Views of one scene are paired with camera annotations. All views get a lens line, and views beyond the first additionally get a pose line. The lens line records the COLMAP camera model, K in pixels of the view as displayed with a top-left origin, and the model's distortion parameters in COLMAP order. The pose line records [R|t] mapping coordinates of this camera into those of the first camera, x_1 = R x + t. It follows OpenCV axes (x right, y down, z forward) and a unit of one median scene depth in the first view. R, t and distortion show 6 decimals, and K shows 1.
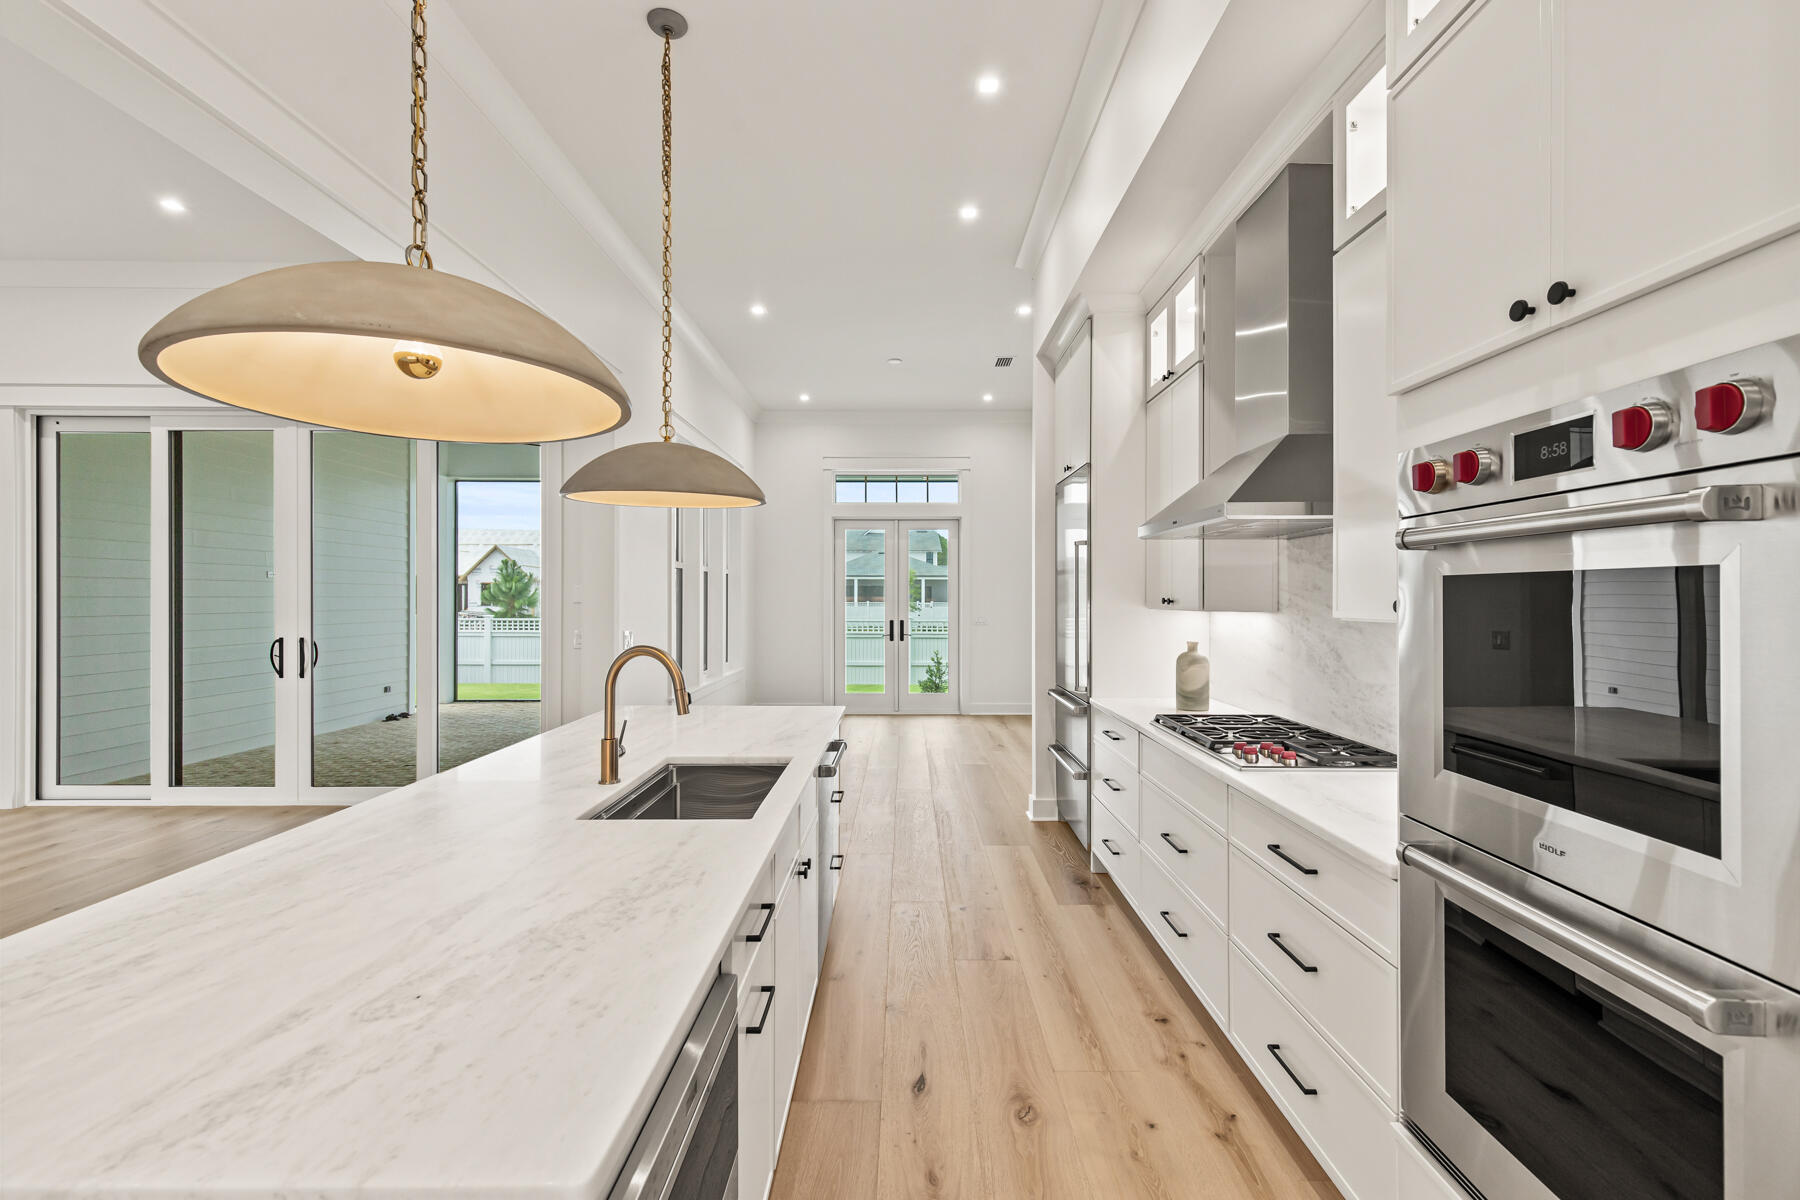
lens RADIAL K [[807.9, 0, 904.3], [0, 807.9, 593.7], [0, 0, 1]] dist [0.005026, 0.000989]
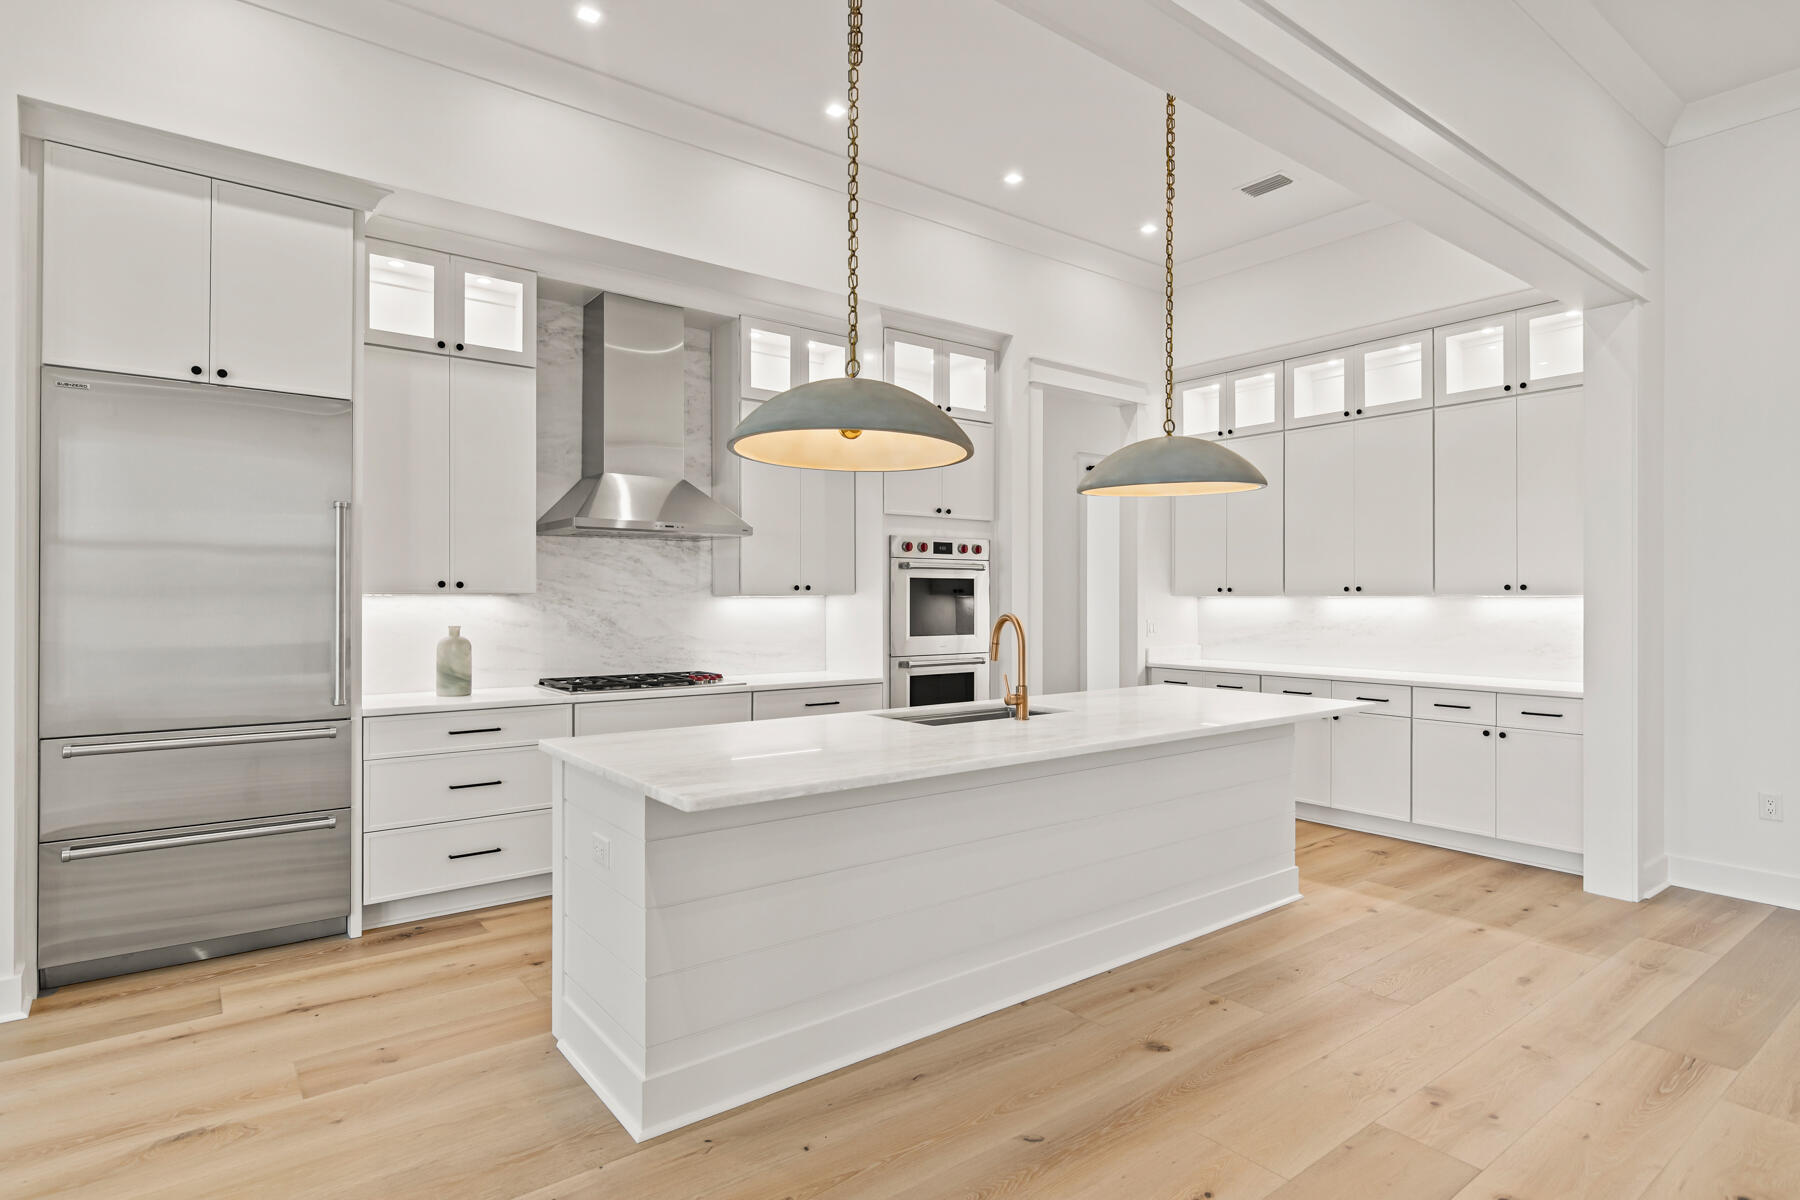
lens RADIAL K [[942.0, 0, 904.2], [0, 942.0, 602.8], [0, 0, 1]] dist [0.002439, -0.000667]
pose [[-0.611798, -0.005736, 0.790993, -0.681189], [-0.004009, 0.999983, 0.004151, 0.018545], [-0.791004, -0.000632, -0.611811, 0.979607]]
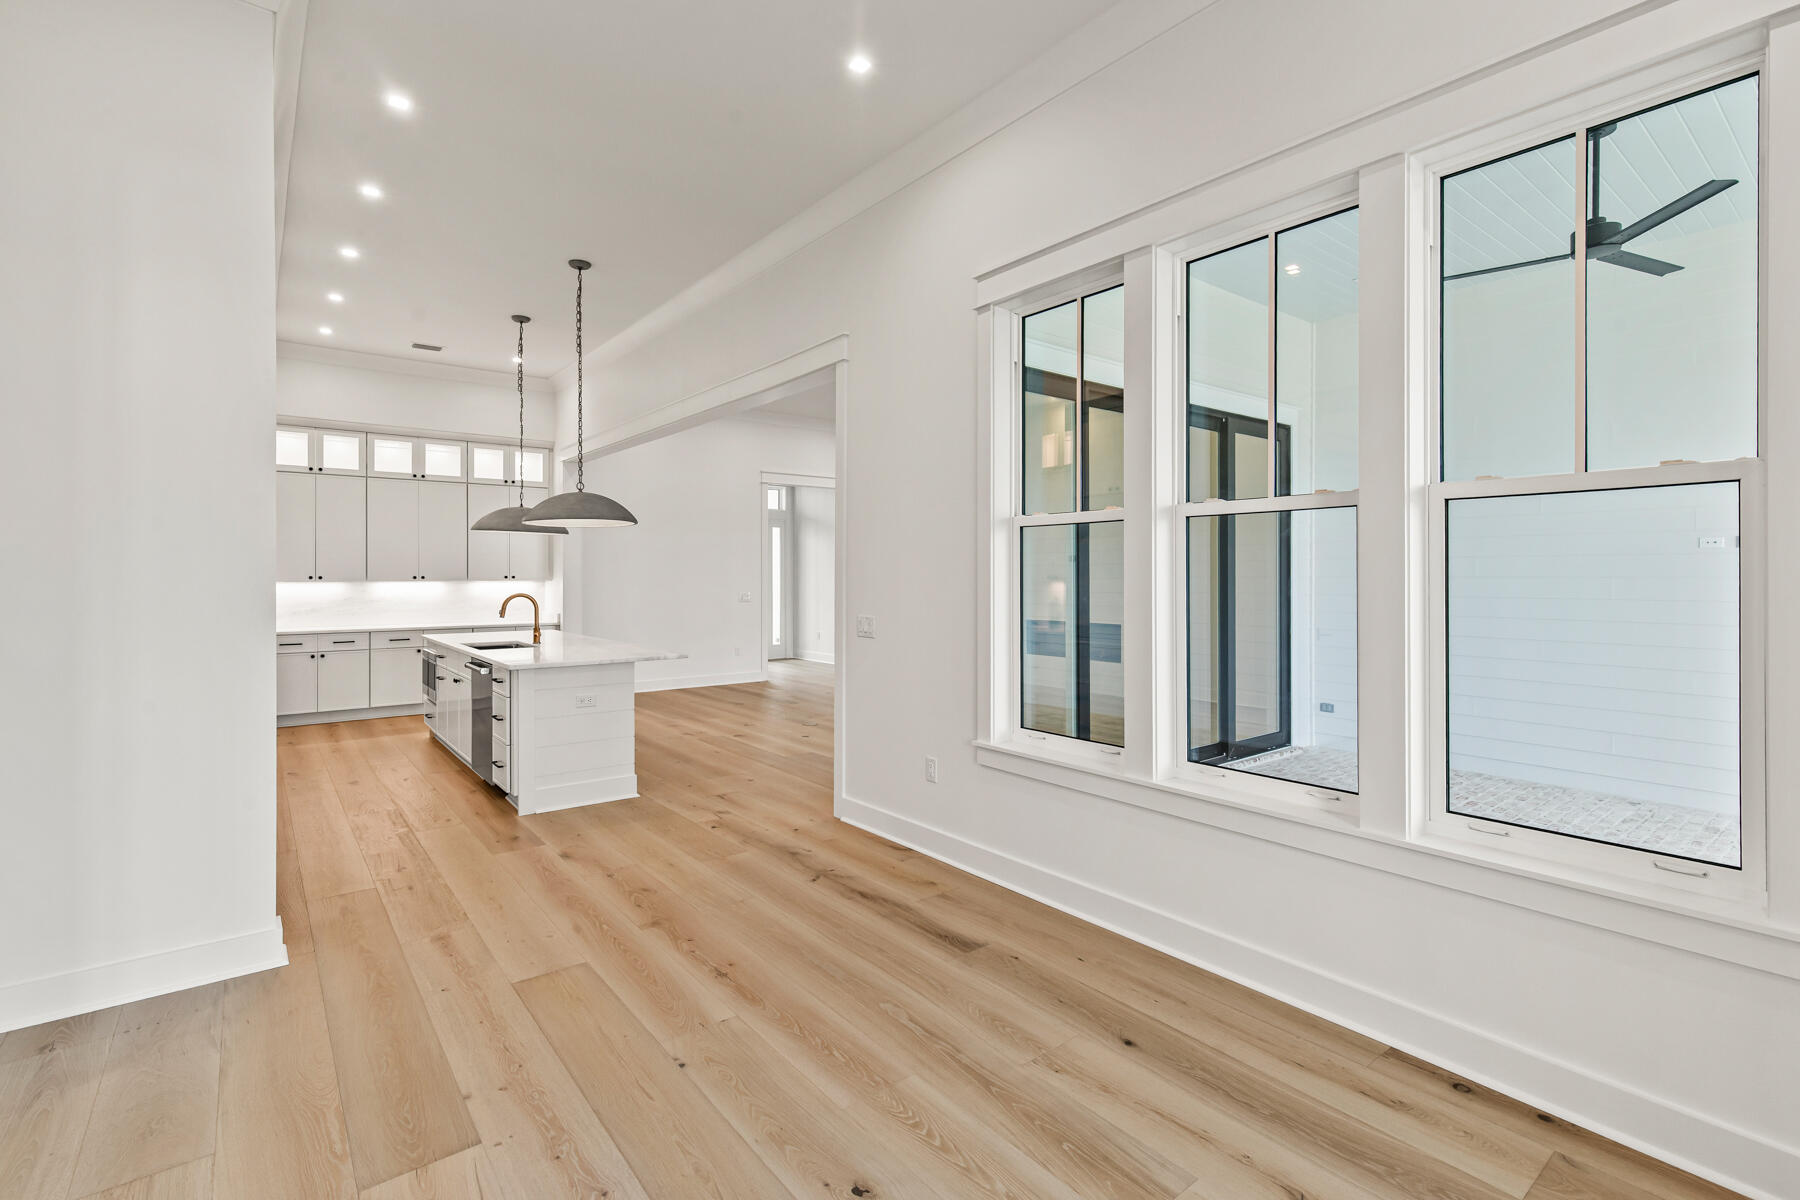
lens RADIAL K [[839.5, 0, 909.7], [0, 839.5, 579.2], [0, 0, 1]] dist [0.011669, 0.000214]
pose [[-0.784391, 0.000875, -0.620266, 0.194097], [0.000274, 0.999999, 0.001064, 0.005482], [0.620267, 0.000665, -0.784391, 1.892940]]
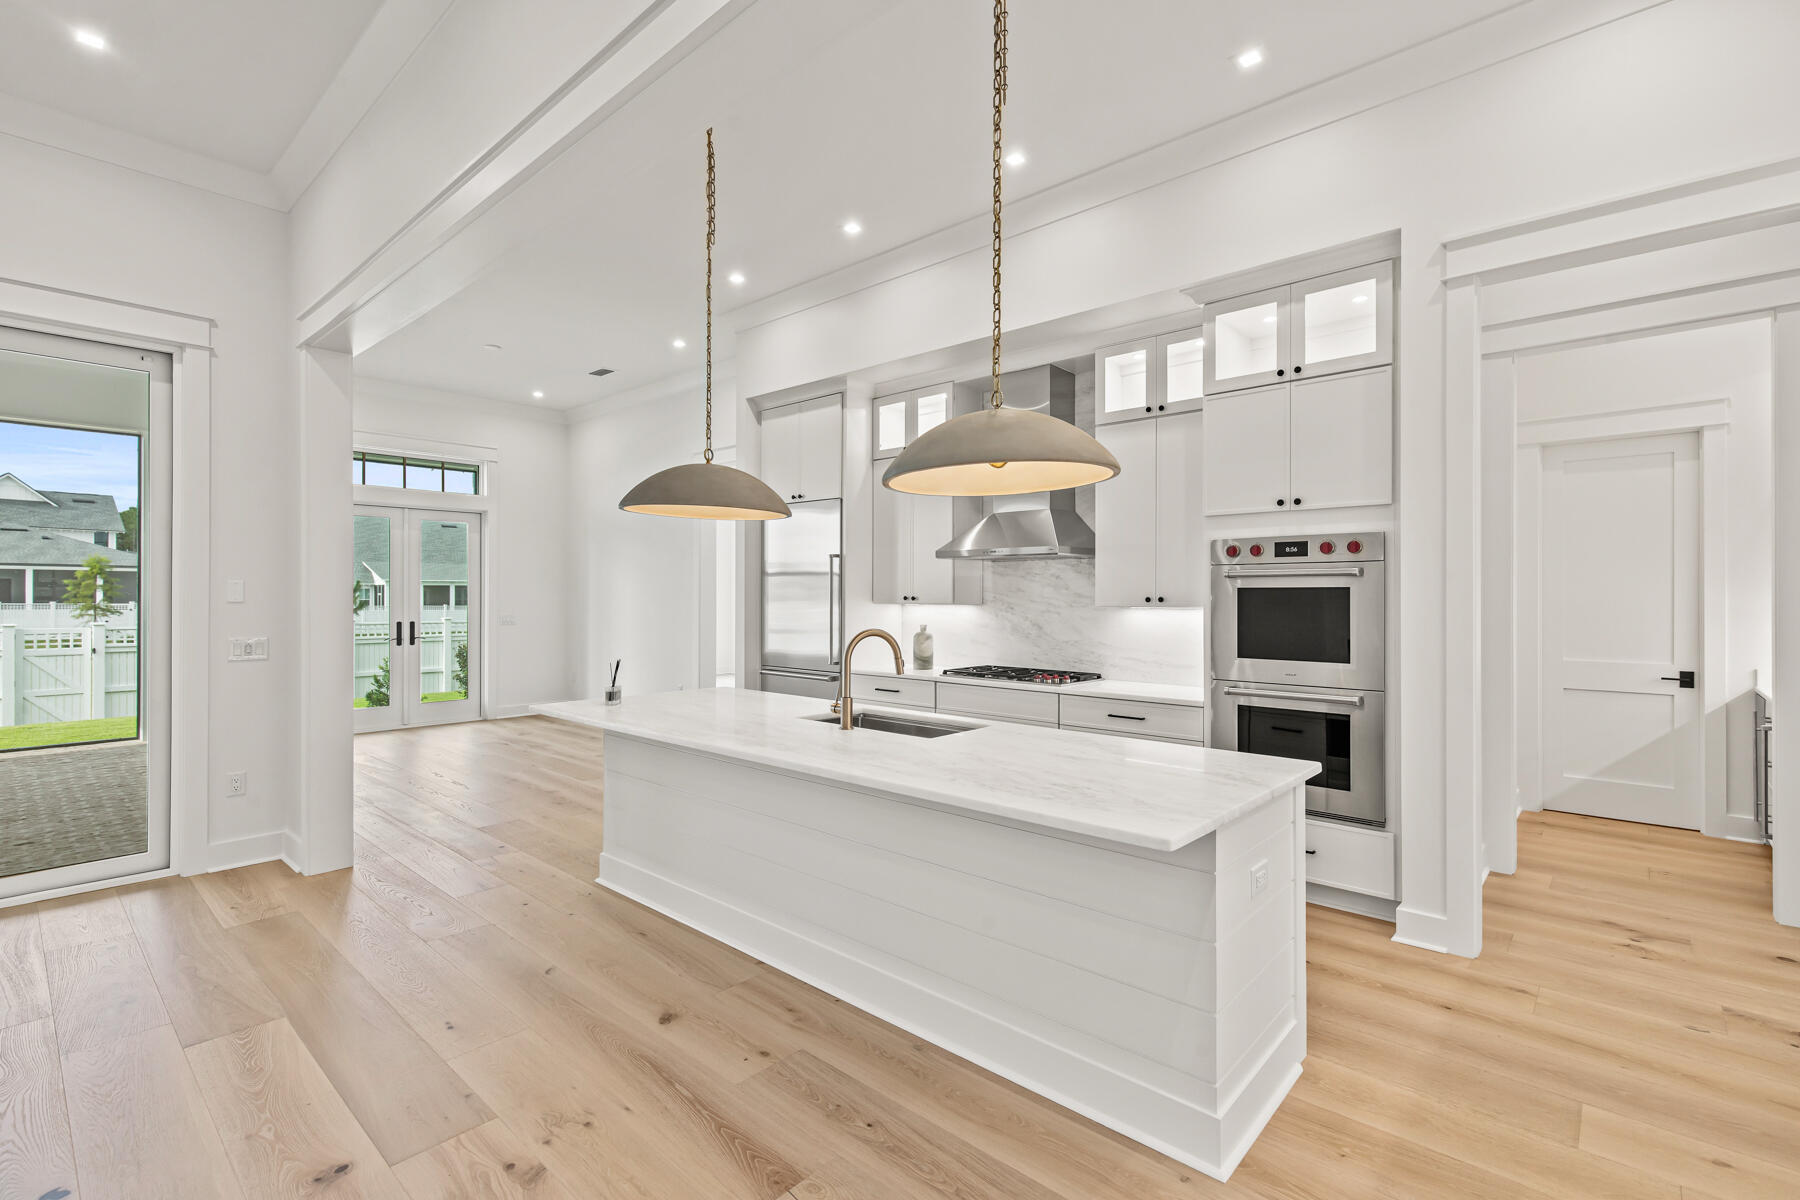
lens RADIAL K [[810.6, 0, 903.9], [0, 810.6, 596.8], [0, 0, 1]] dist [0.008524, -0.000070]
pose [[0.668546, -0.000614, 0.743671, -0.626909], [-0.003504, 0.999986, 0.003975, 0.000304], [-0.743663, -0.005264, 0.668534, 0.000182]]
